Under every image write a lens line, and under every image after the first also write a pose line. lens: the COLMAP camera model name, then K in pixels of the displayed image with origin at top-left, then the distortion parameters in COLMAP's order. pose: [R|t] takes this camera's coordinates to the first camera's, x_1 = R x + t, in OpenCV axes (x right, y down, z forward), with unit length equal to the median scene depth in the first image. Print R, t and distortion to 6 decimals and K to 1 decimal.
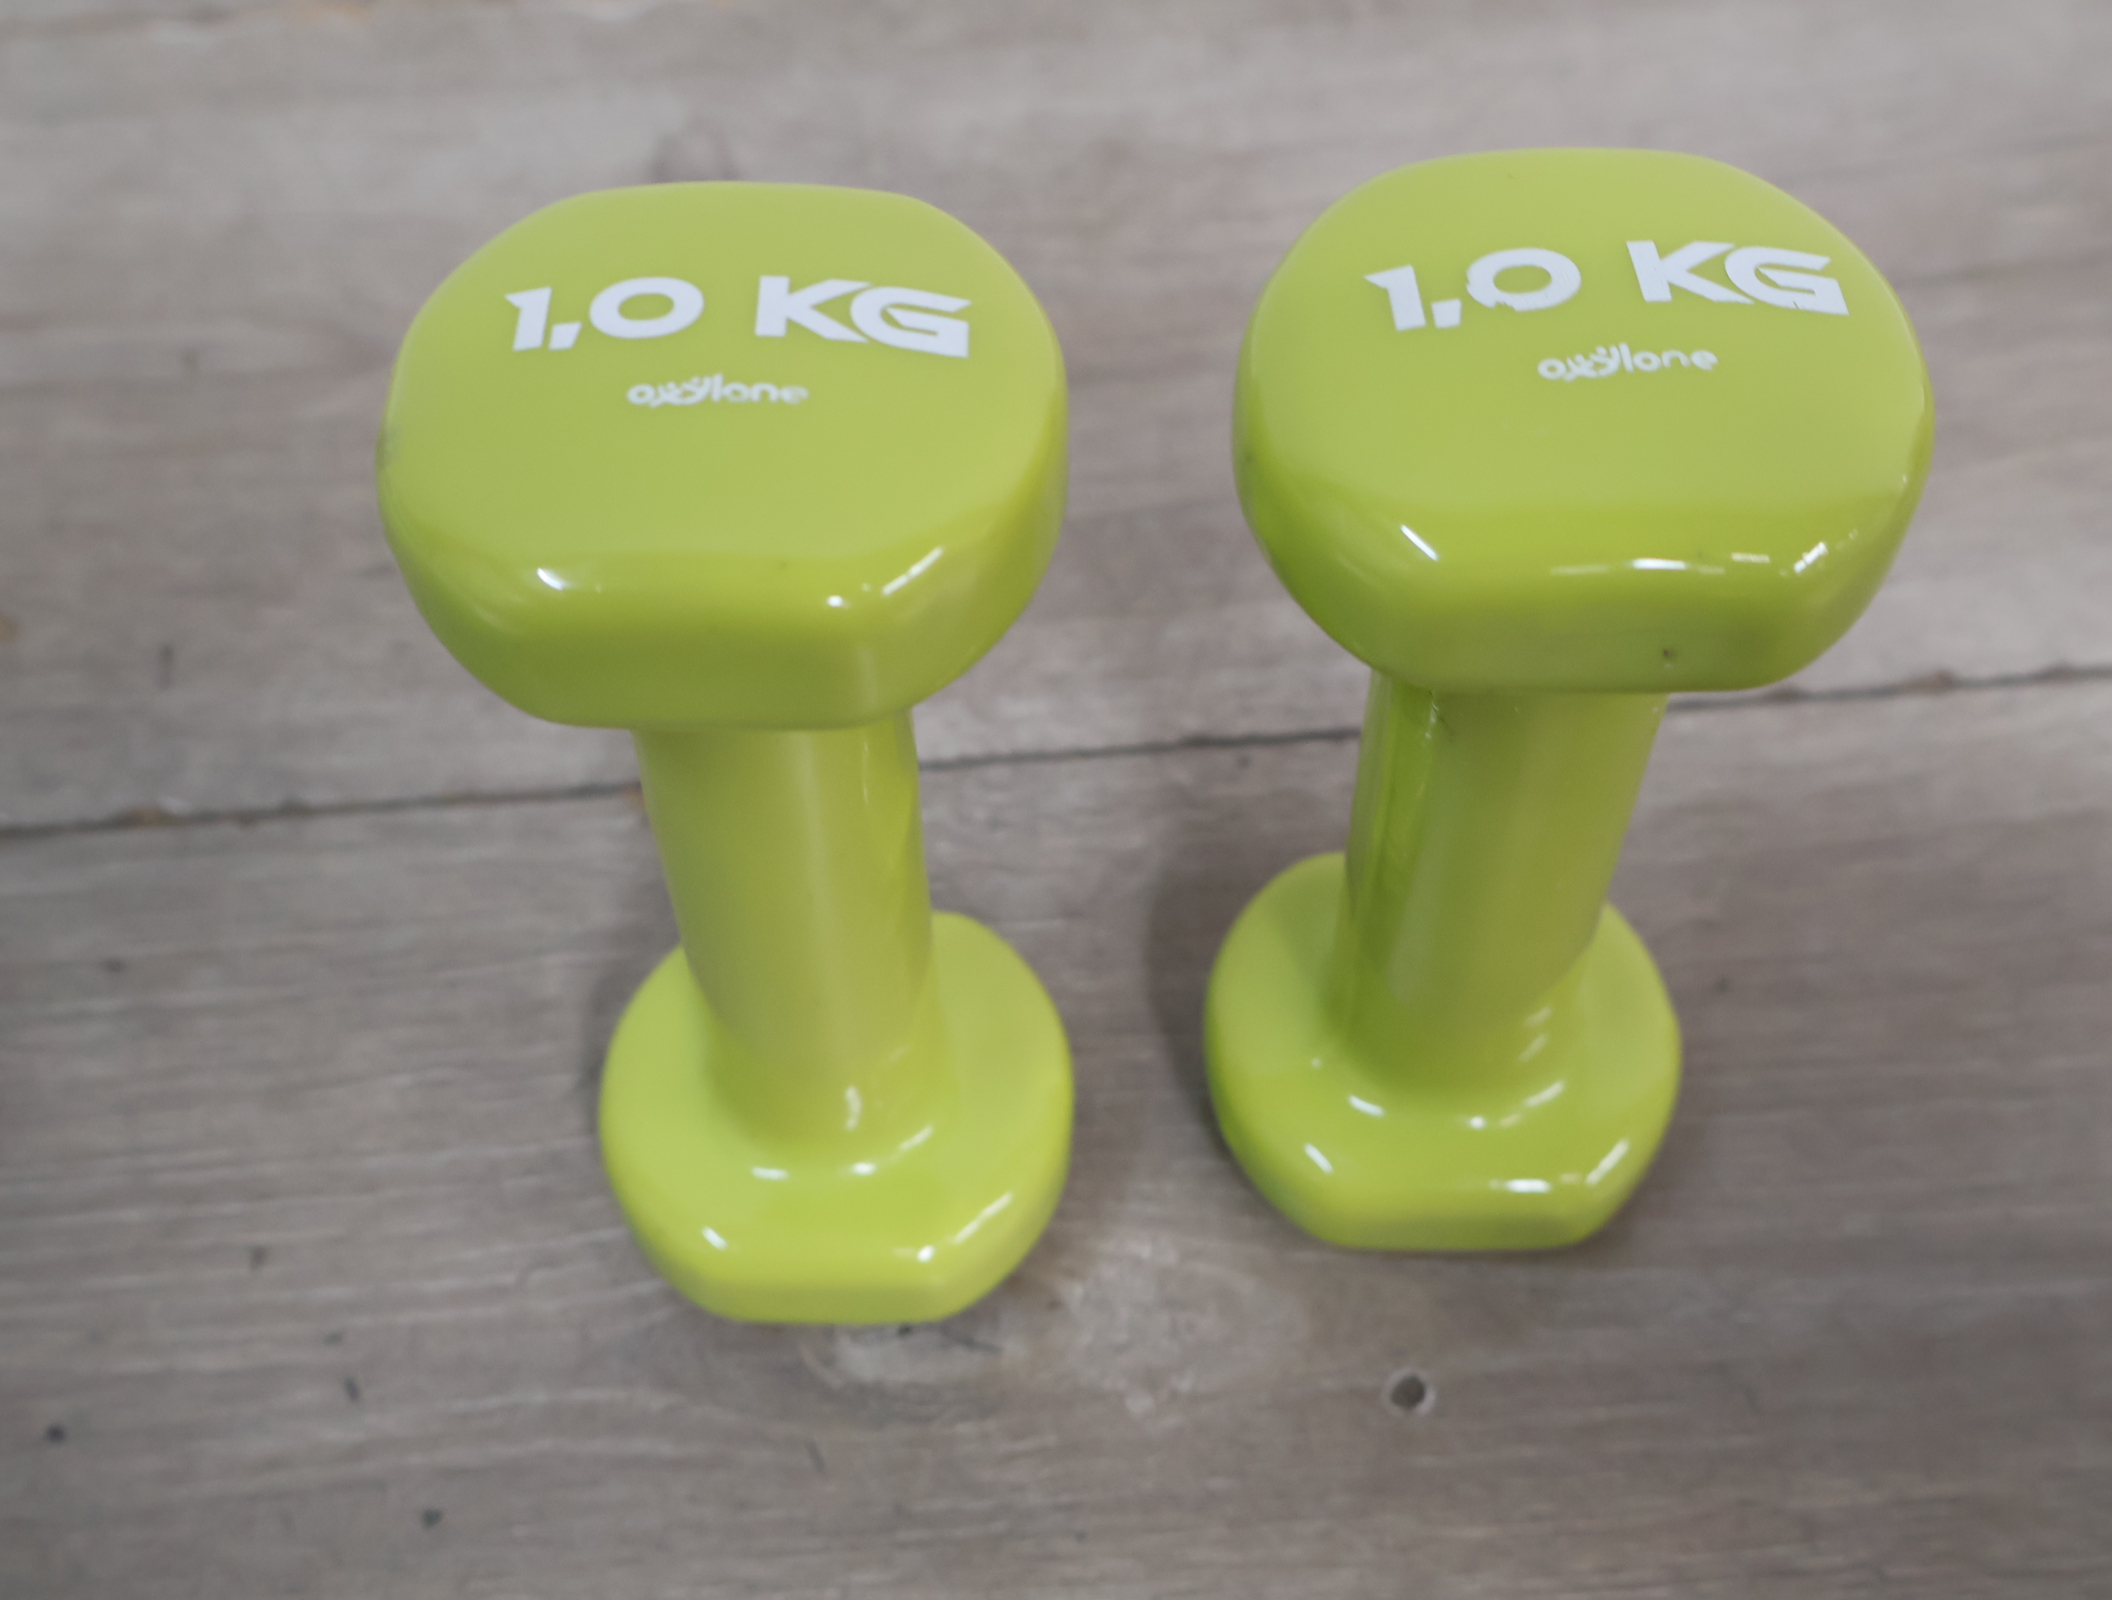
lens RADIAL K [[2420.2, 0, 1048.0], [0, 2420.2, 809.7], [0, 0, 1]] dist [0.008577, 0.000000]
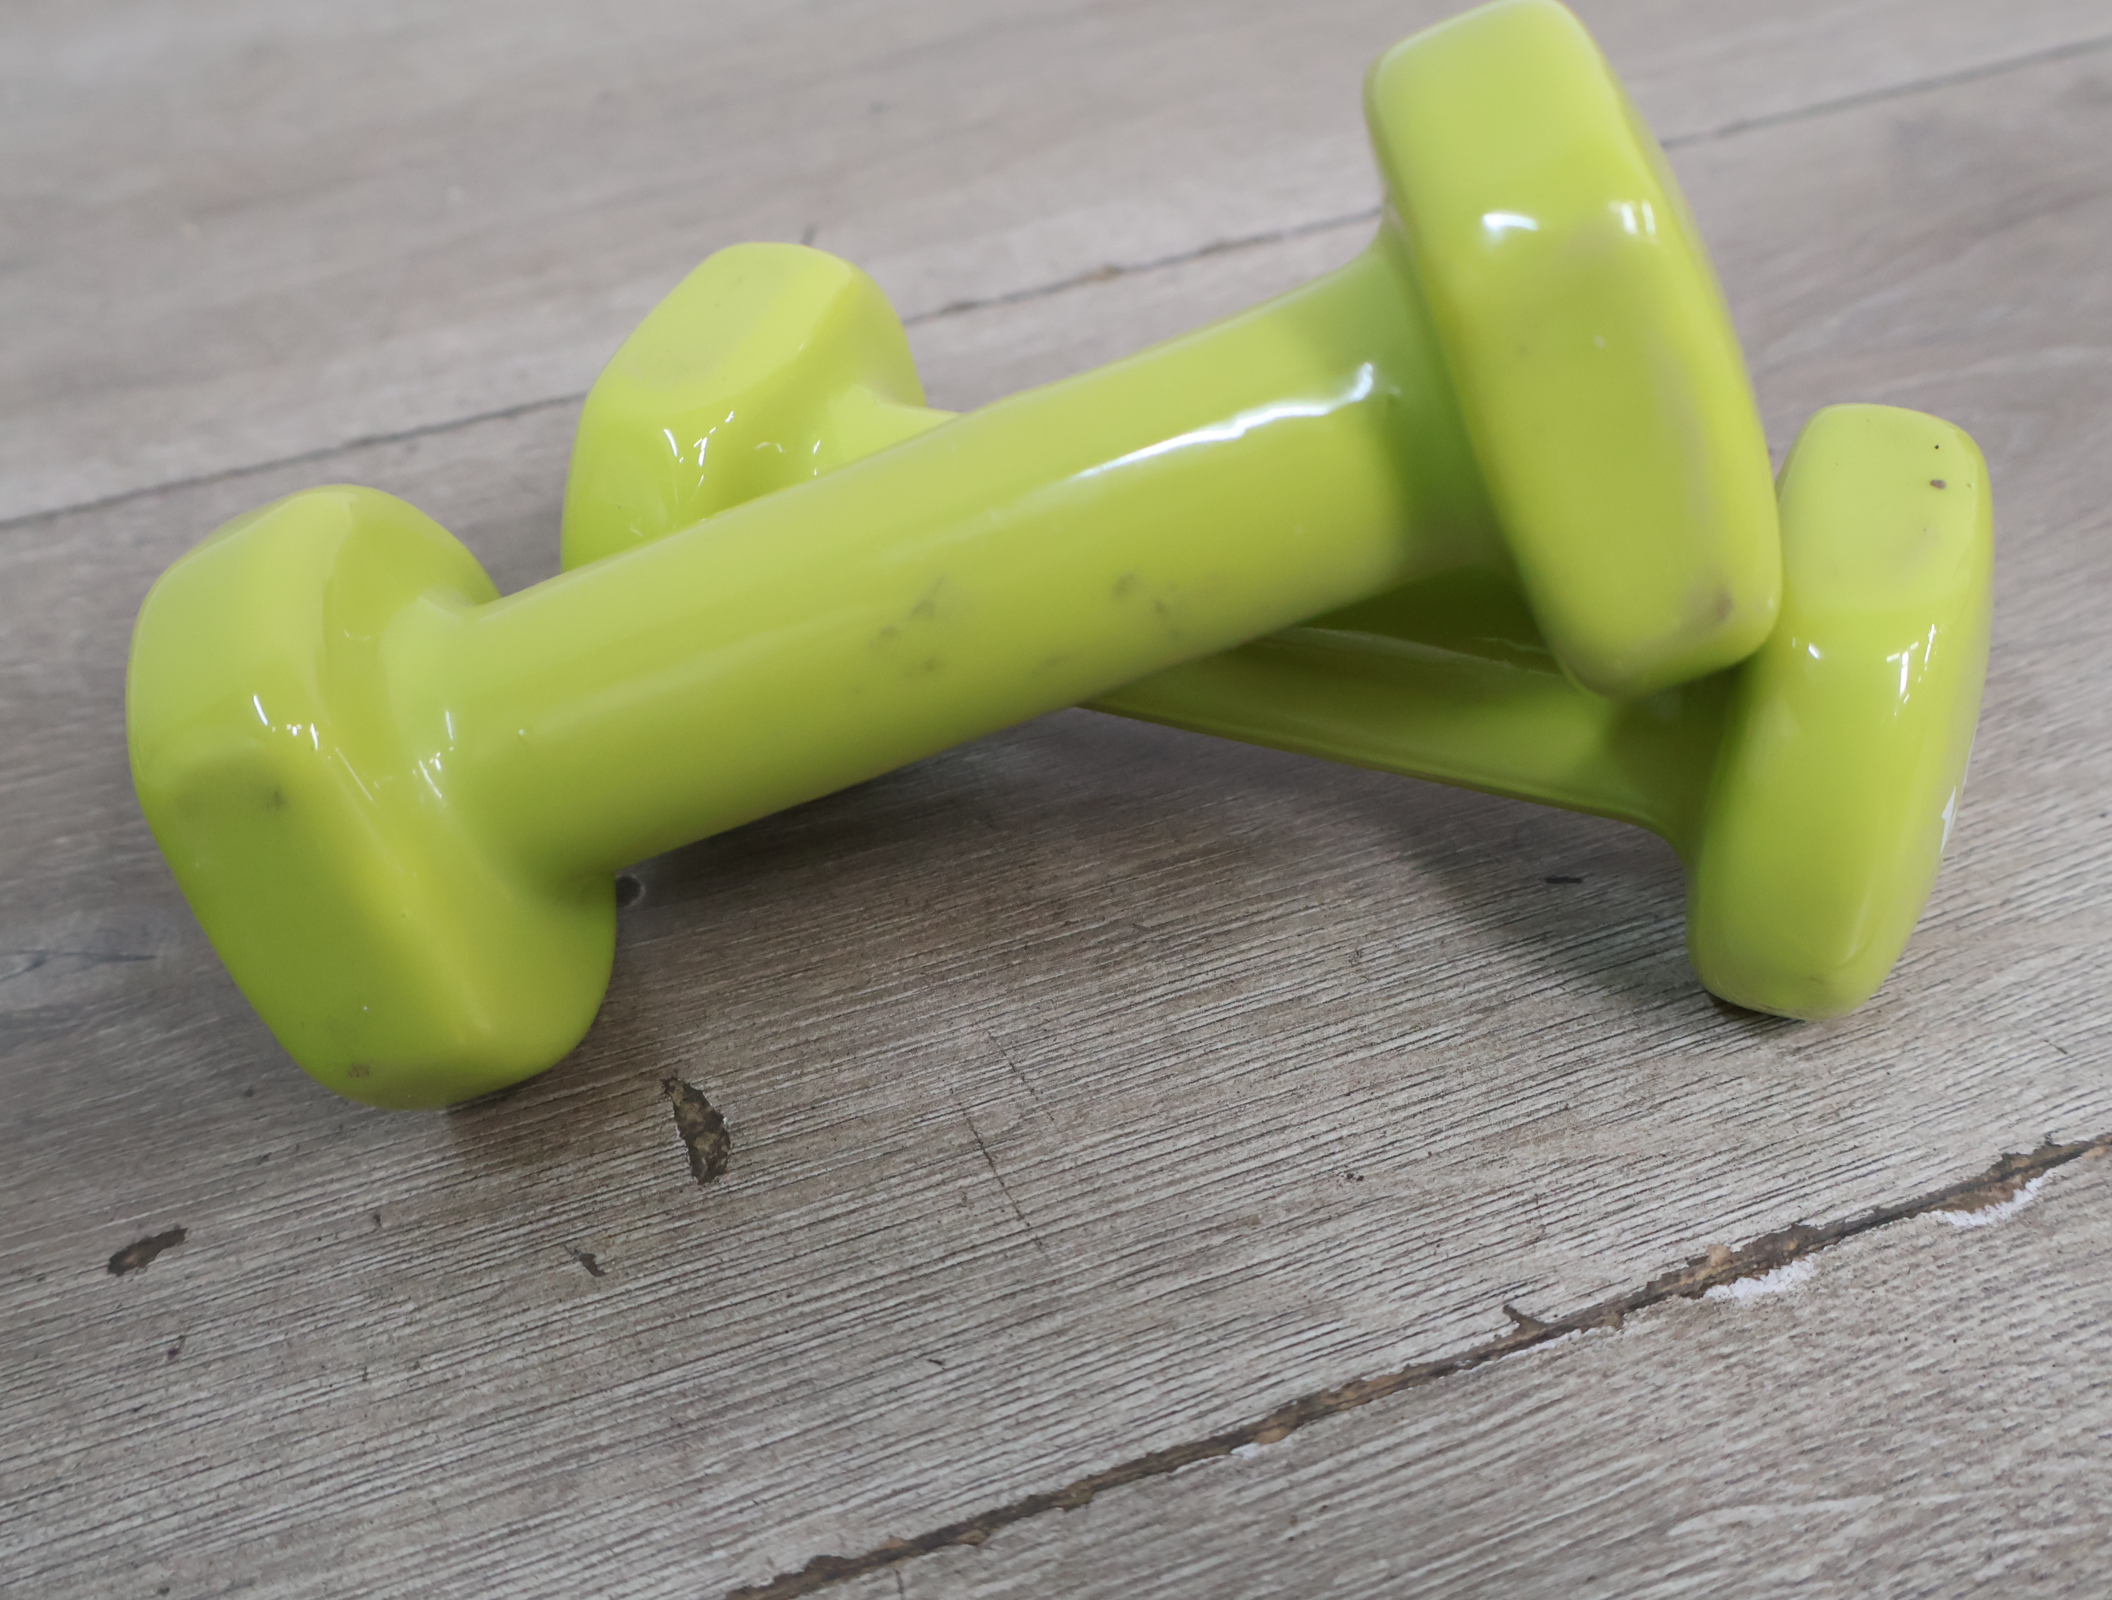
lens RADIAL K [[2420.2, 0, 1055.7], [0, 2420.2, 805.9], [0, 0, 1]] dist [0.008577, 0.000000]
pose [[0.964843, -0.184700, 0.186988, 0.126362], [0.221645, 0.954144, -0.201201, 0.375505], [-0.141252, 0.235573, 0.961537, 0.096473]]
